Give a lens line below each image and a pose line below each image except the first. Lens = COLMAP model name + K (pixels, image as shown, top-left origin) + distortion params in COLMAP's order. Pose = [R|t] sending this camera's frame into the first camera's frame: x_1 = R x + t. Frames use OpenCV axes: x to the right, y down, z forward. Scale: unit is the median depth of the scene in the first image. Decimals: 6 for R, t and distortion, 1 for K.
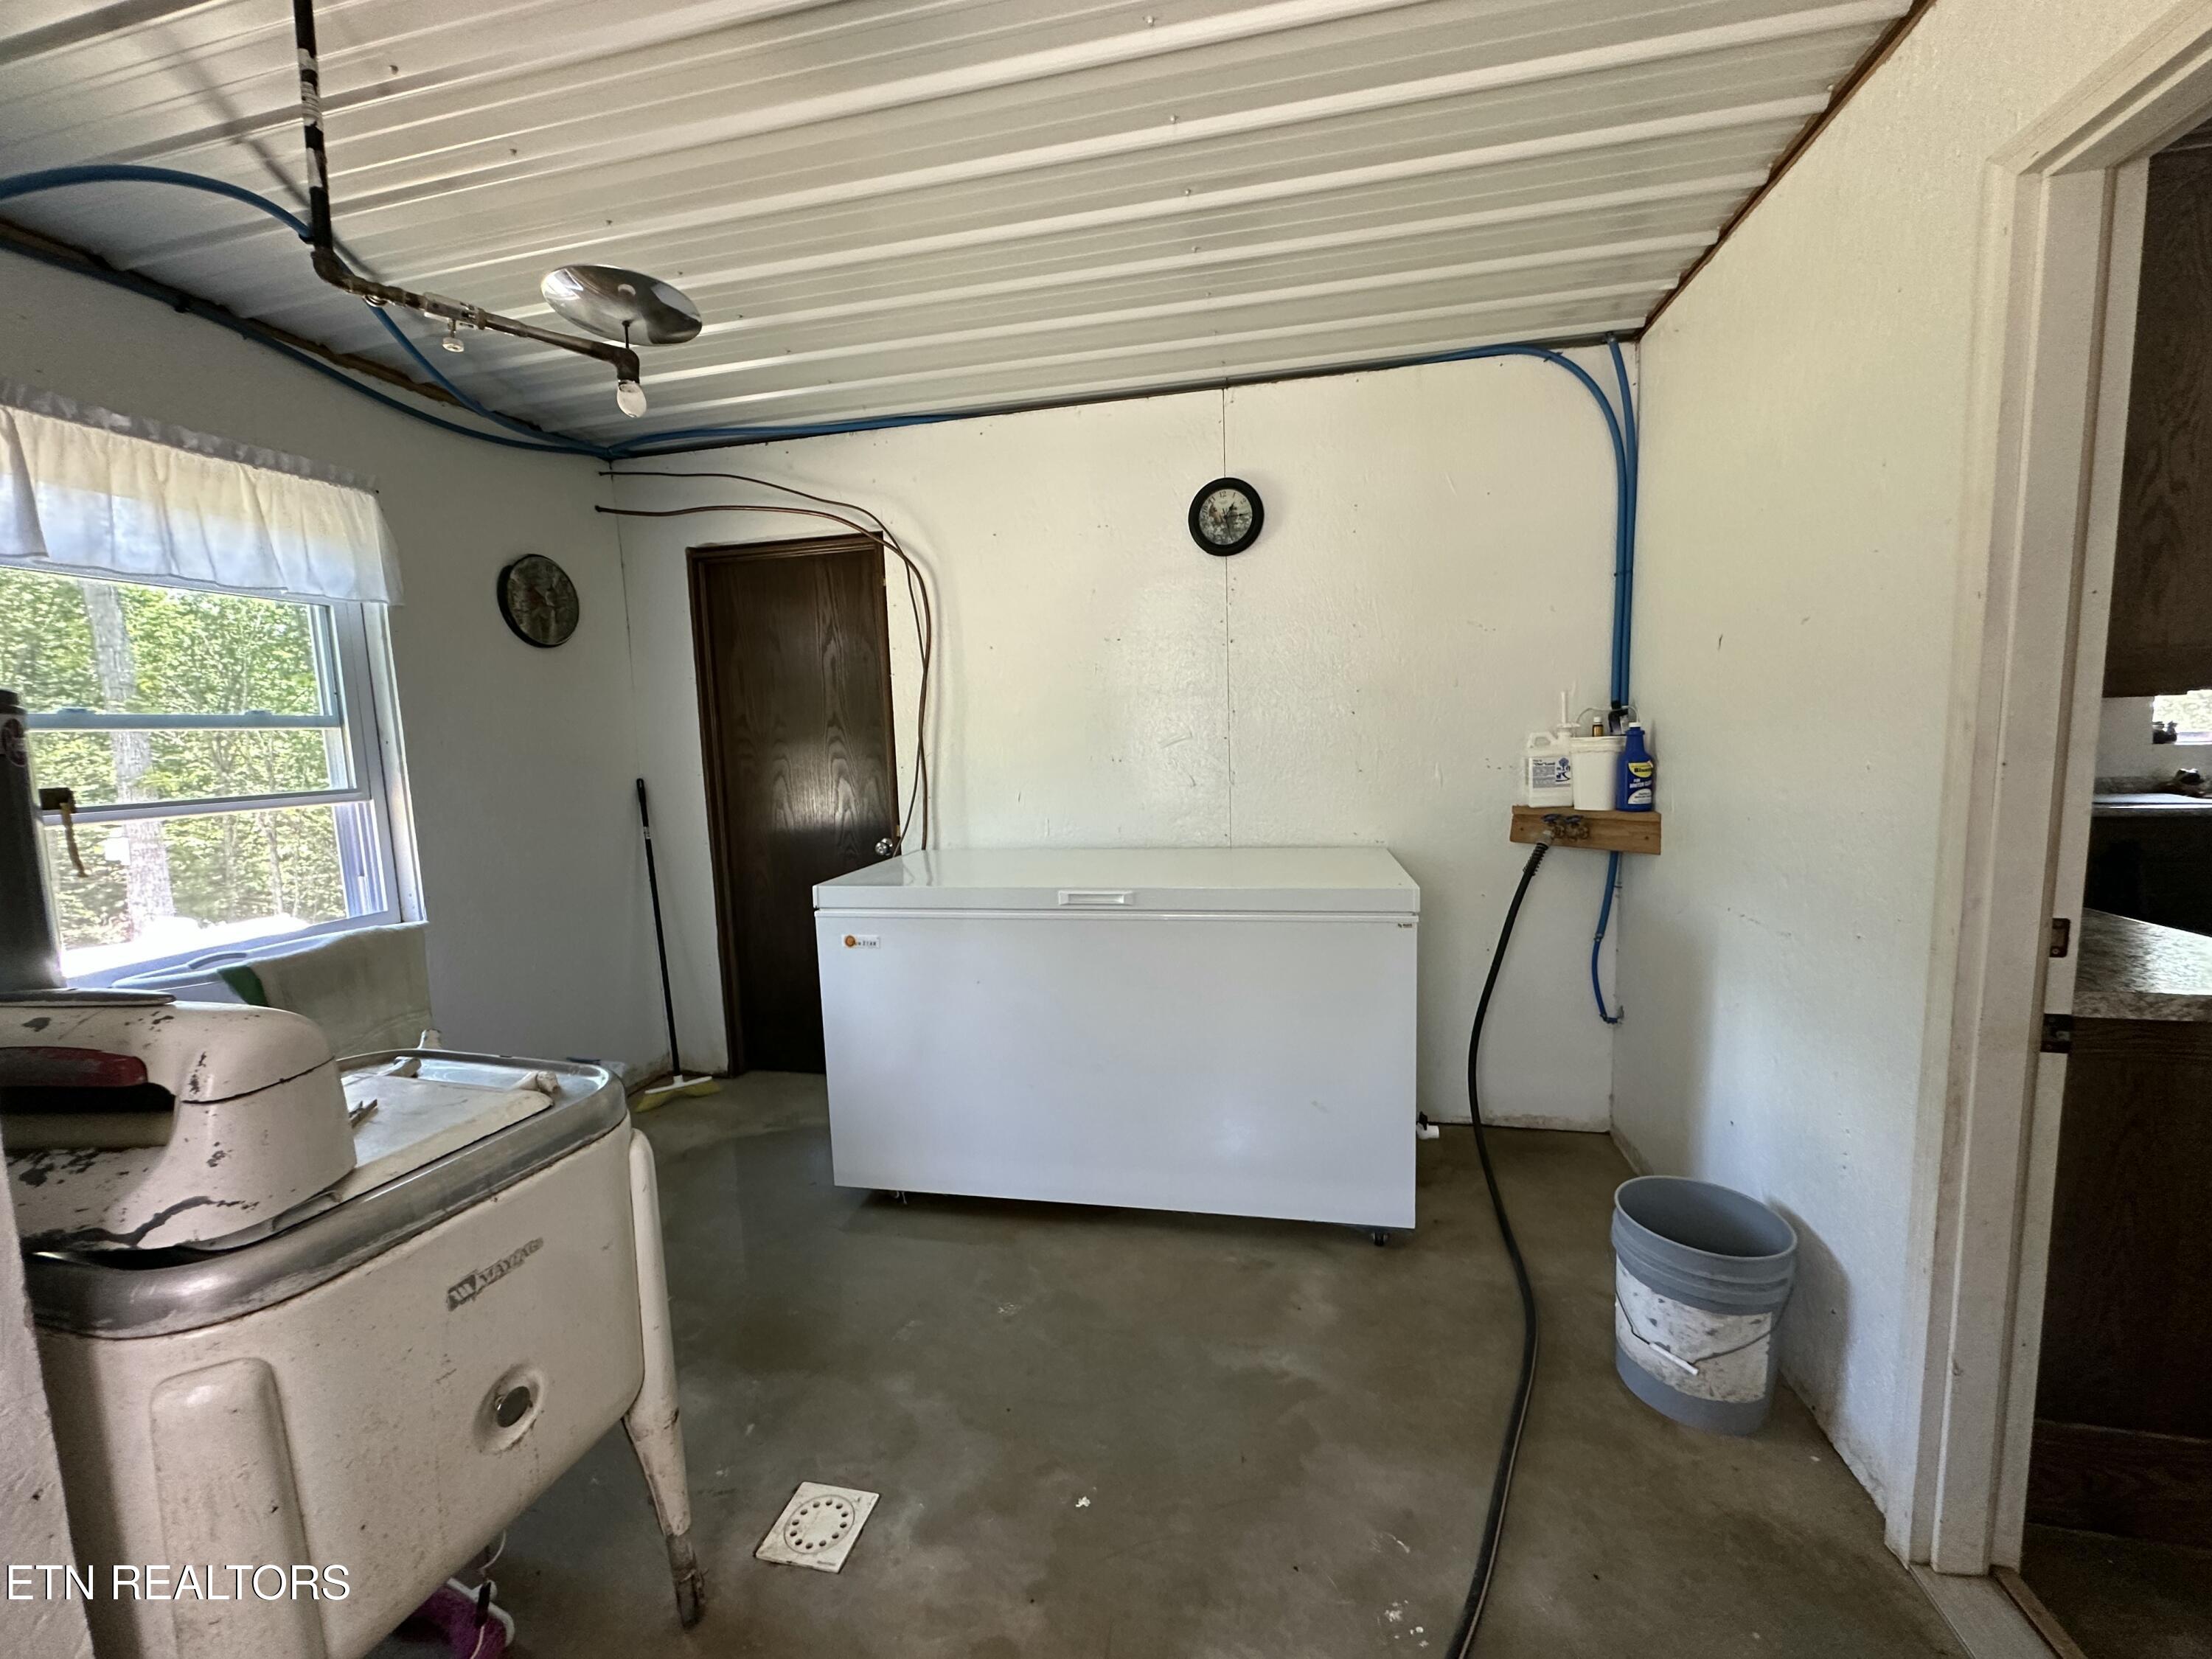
lens RADIAL K [[883.0, 0, 1095.9], [0, 883.0, 834.0], [0, 0, 1]] dist [-0.000047, 0.000519]
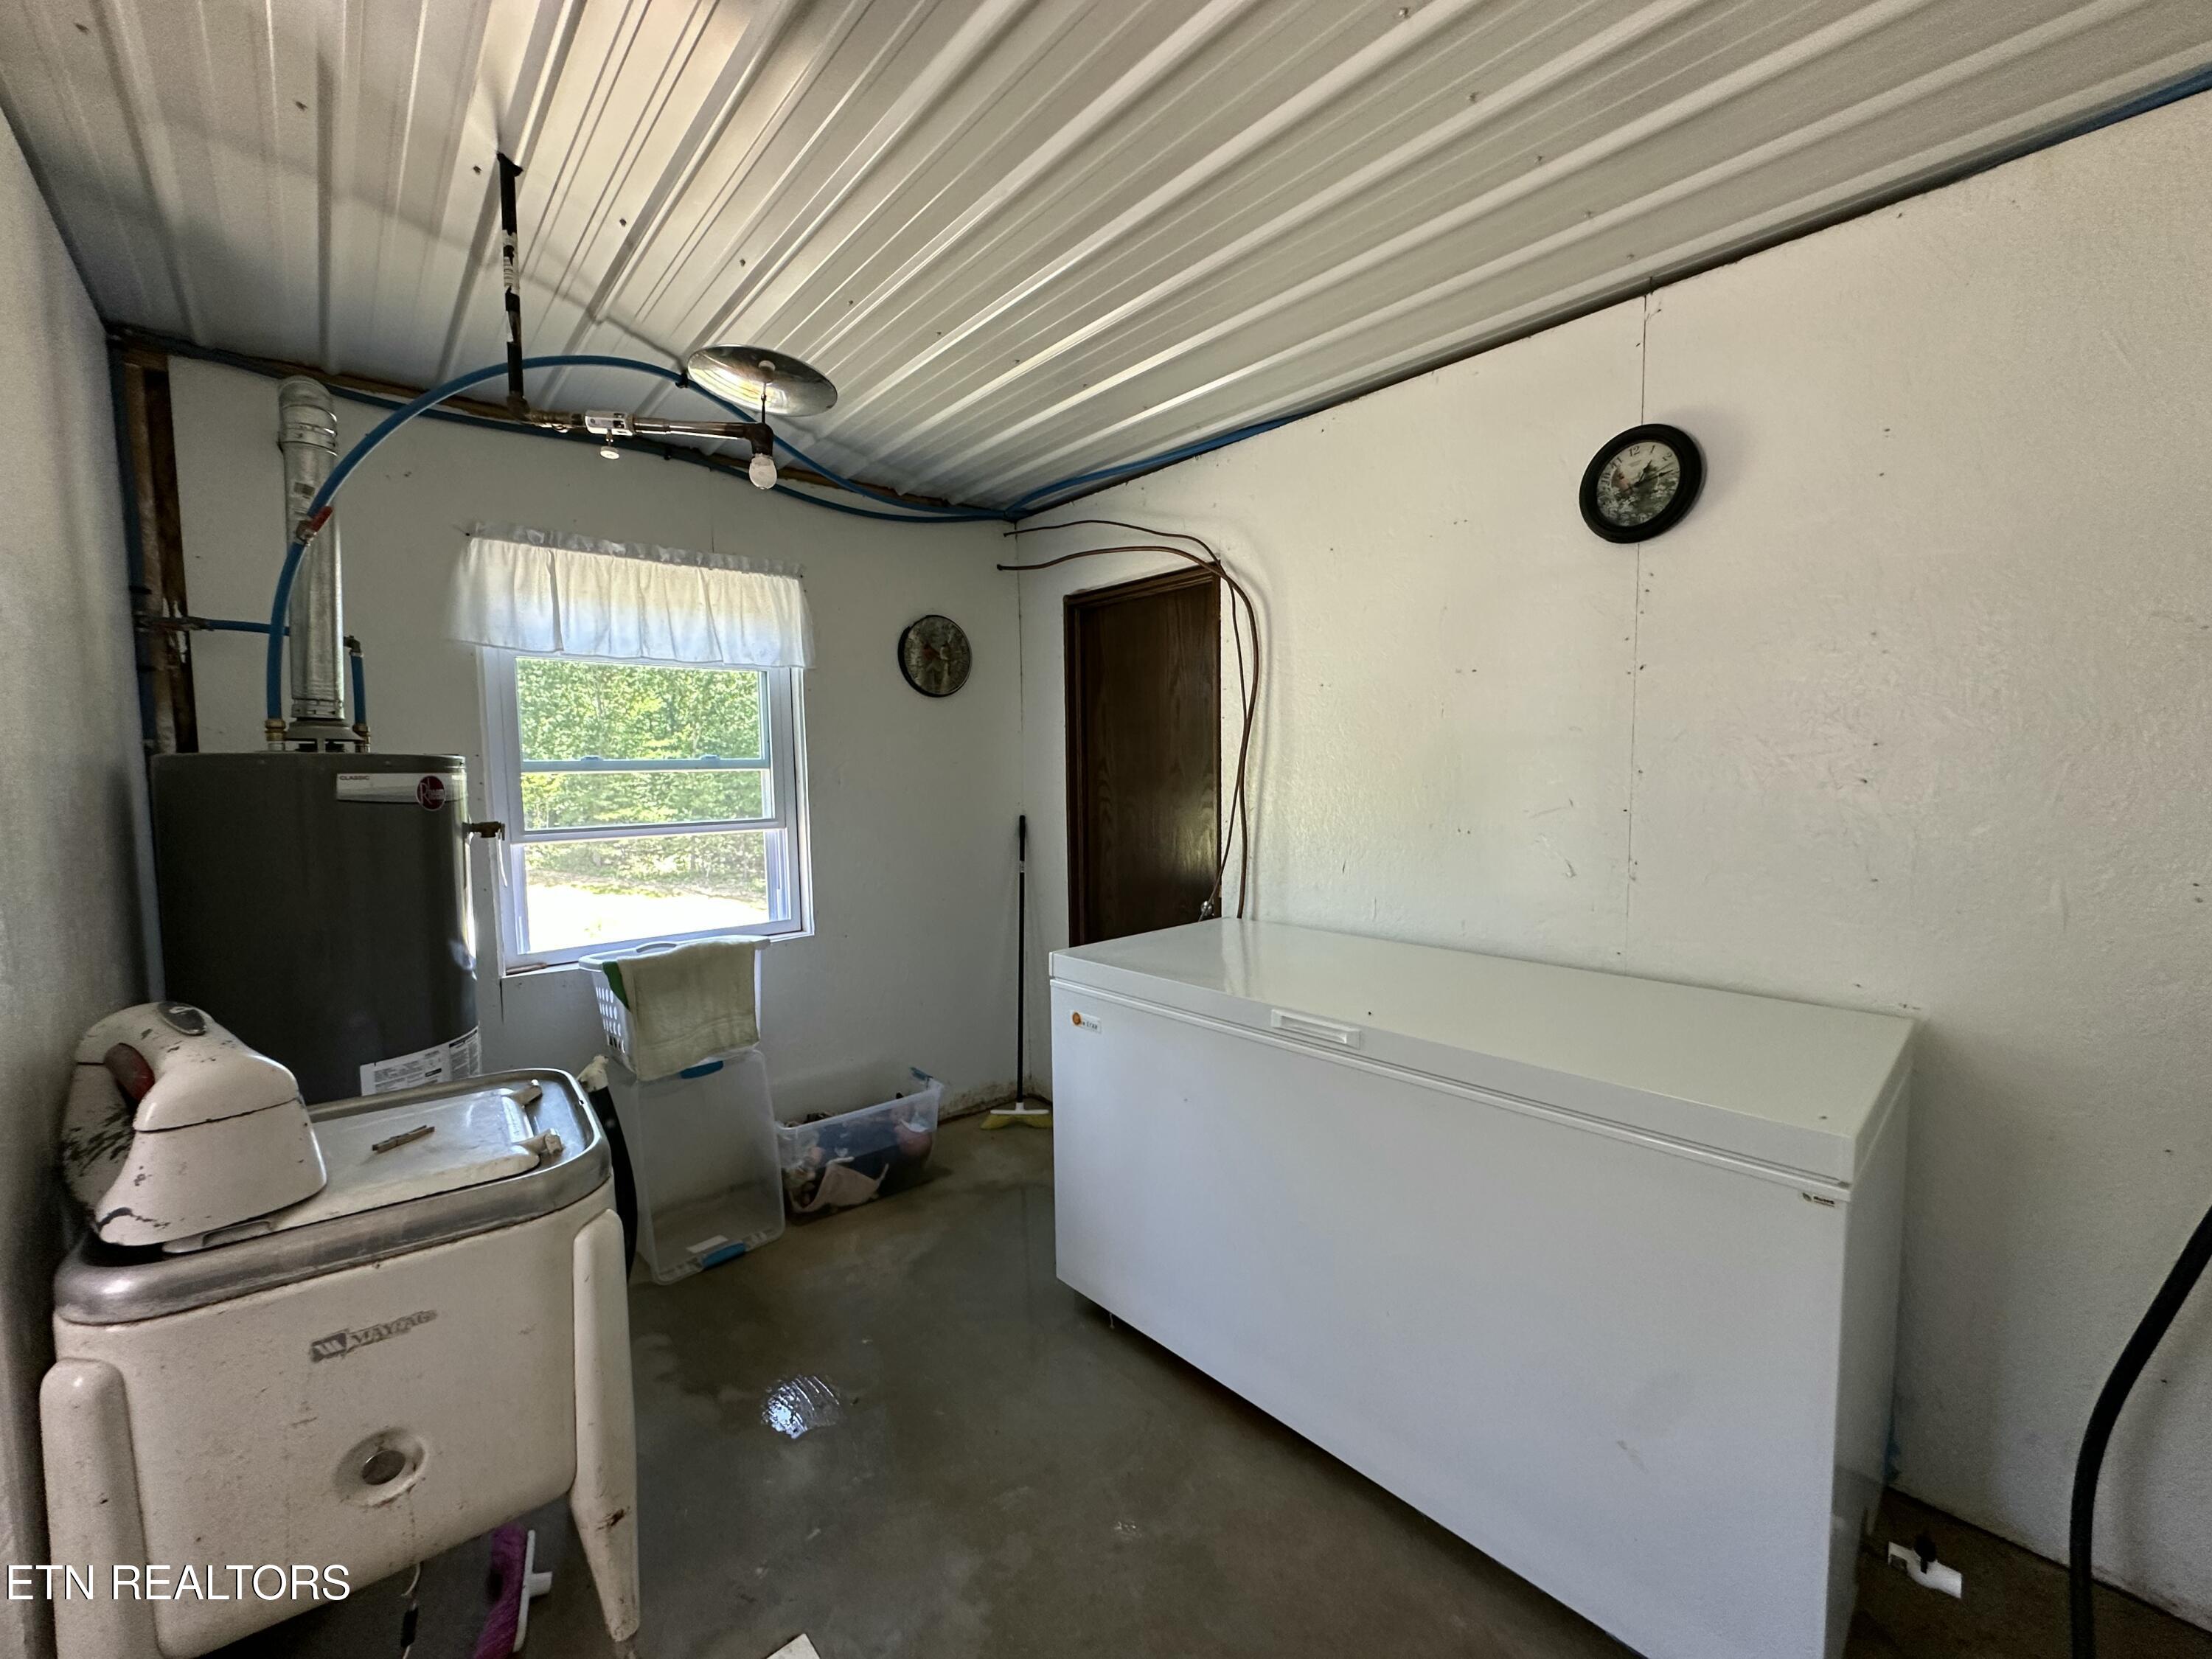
lens RADIAL K [[883.0, 0, 1107.3], [0, 883.0, 832.4], [0, 0, 1]] dist [-0.000047, 0.000519]
pose [[0.814413, 0.068033, -0.576283, 0.256388], [-0.081640, 0.996659, 0.002286, -0.074045], [0.574513, 0.045186, 0.817247, 0.267017]]
